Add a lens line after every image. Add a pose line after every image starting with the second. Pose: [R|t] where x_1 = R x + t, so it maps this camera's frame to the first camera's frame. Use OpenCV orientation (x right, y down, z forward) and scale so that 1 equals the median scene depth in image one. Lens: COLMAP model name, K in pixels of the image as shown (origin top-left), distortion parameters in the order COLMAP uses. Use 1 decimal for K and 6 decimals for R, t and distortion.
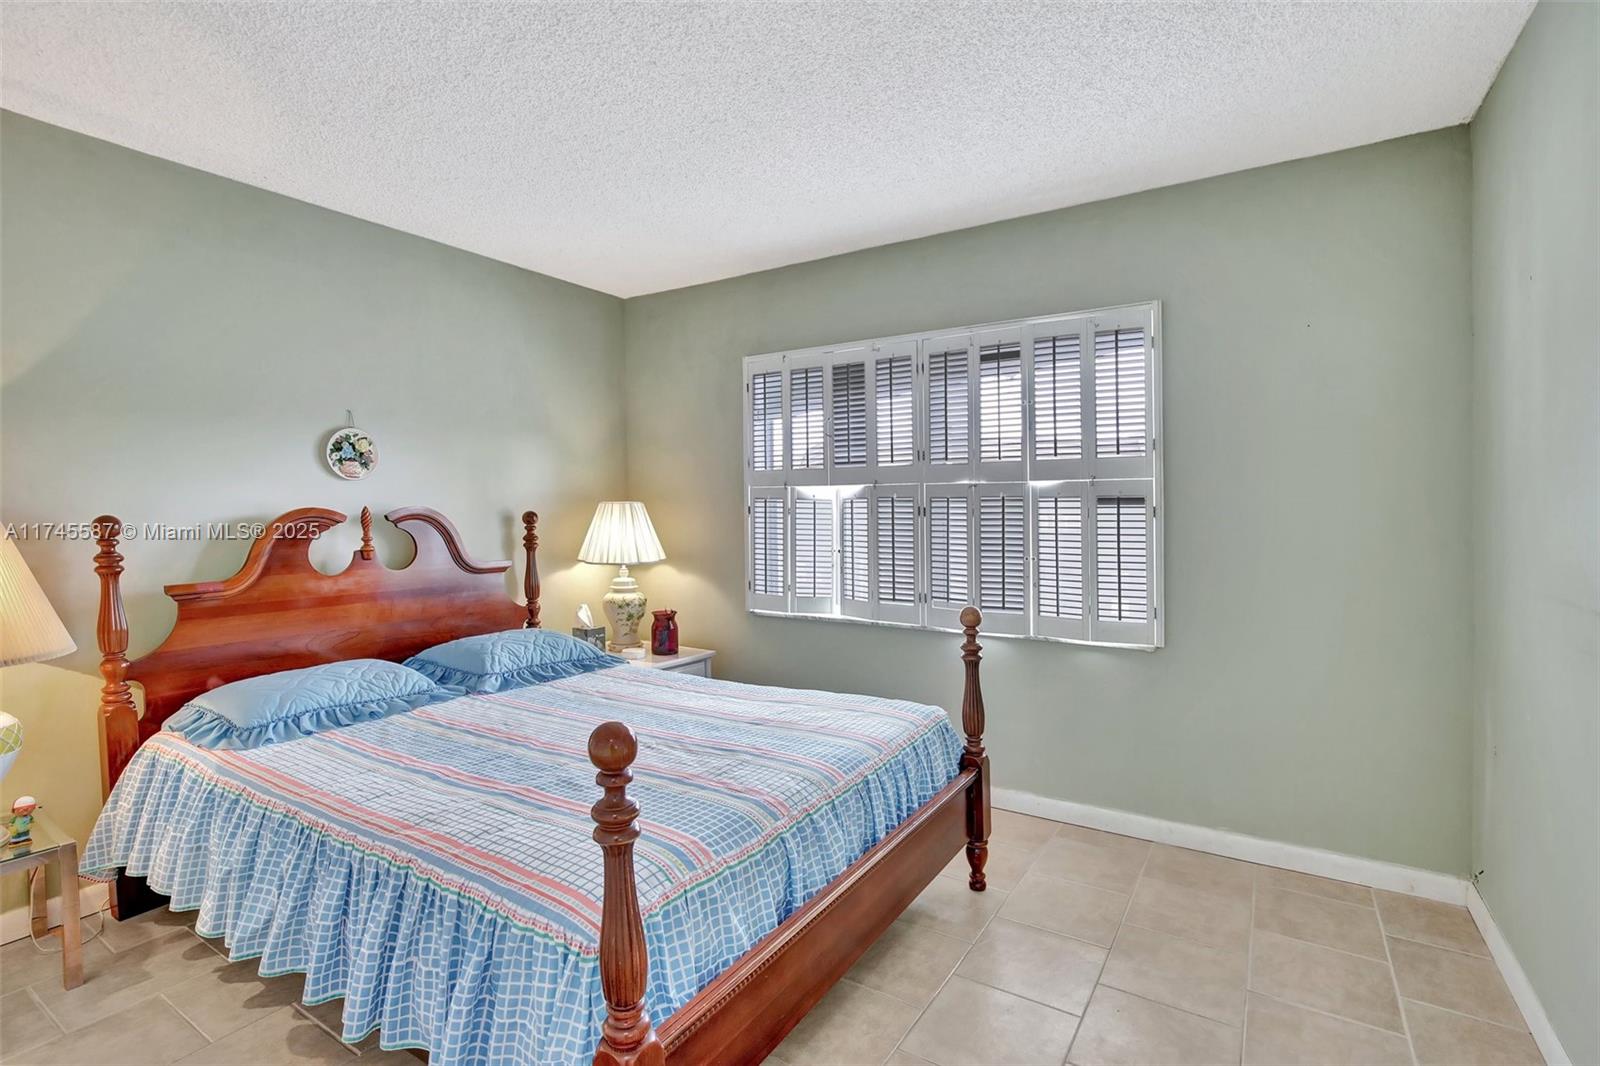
lens RADIAL K [[748.0, 0, 824.5], [0, 748.0, 522.8], [0, 0, 1]] dist [-0.024748, 0.000854]
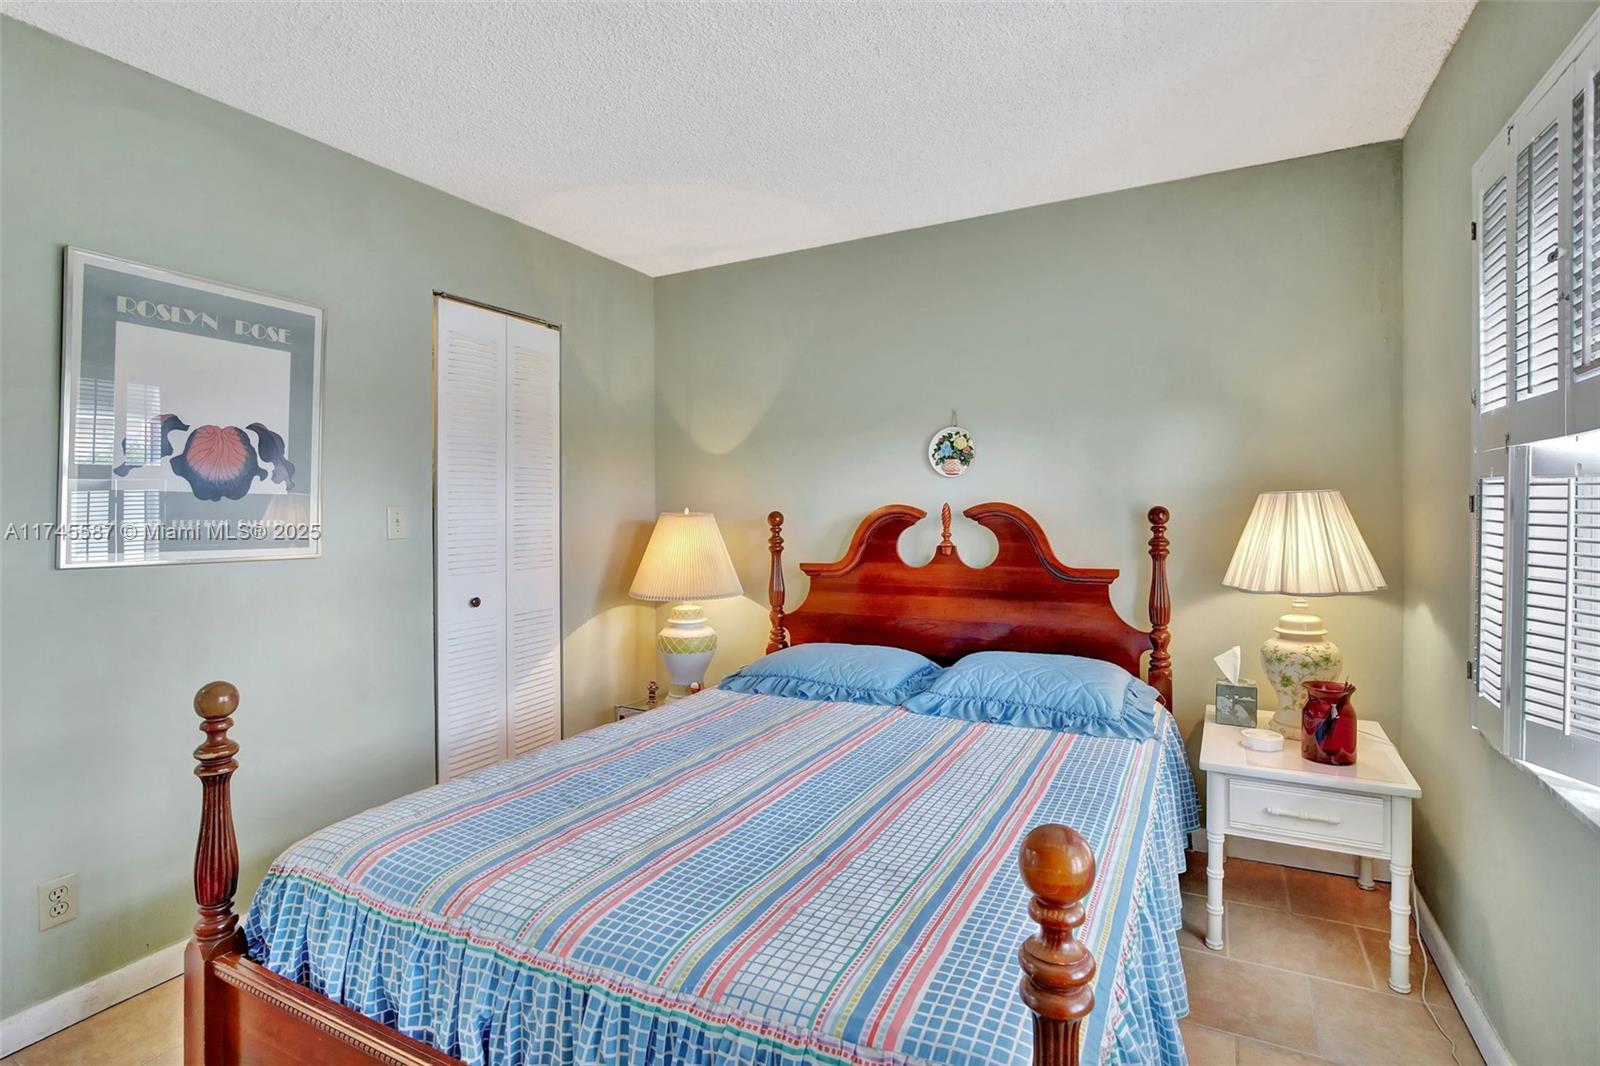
lens RADIAL K [[766.6, 0, 808.1], [0, 766.6, 515.9], [0, 0, 1]] dist [-0.029494, 0.009278]
pose [[0.079013, 0.015447, -0.996754, 0.418580], [-0.007740, 0.999859, 0.014882, -0.018593], [0.996844, 0.006539, 0.079122, 0.731837]]
